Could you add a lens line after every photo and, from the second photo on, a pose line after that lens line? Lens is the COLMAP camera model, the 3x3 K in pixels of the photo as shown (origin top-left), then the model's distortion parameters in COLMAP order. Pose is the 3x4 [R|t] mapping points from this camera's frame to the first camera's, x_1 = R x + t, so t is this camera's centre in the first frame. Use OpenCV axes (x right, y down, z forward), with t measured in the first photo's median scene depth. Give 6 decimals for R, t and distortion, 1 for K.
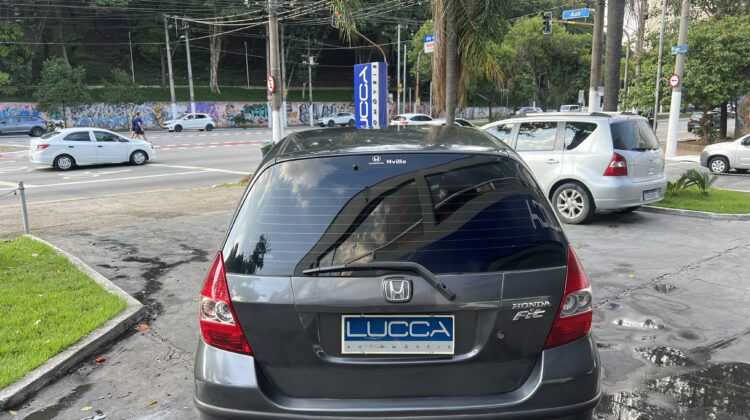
lens RADIAL K [[601.1, 0, 373.1], [0, 601.1, 208.7], [0, 0, 1]] dist [0.017706, -0.018302]
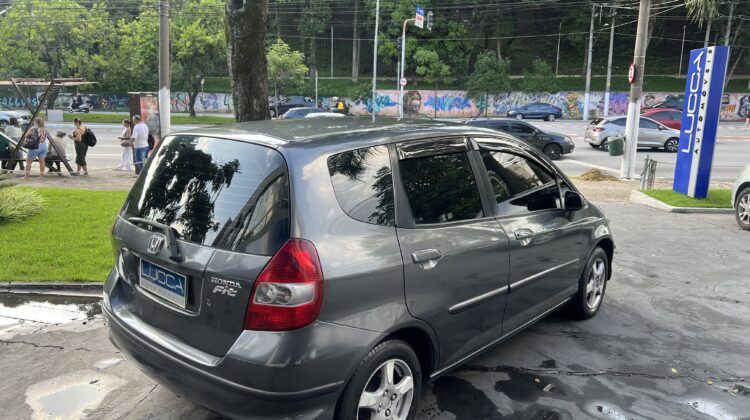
lens RADIAL K [[601.1, 0, 374.9], [0, 601.1, 213.3], [0, 0, 1]] dist [0.017706, -0.018302]
pose [[0.732029, 0.147747, -0.665060, 0.109995], [-0.131274, 0.988497, 0.075108, -0.007597], [0.668506, 0.032324, 0.743004, 0.034772]]
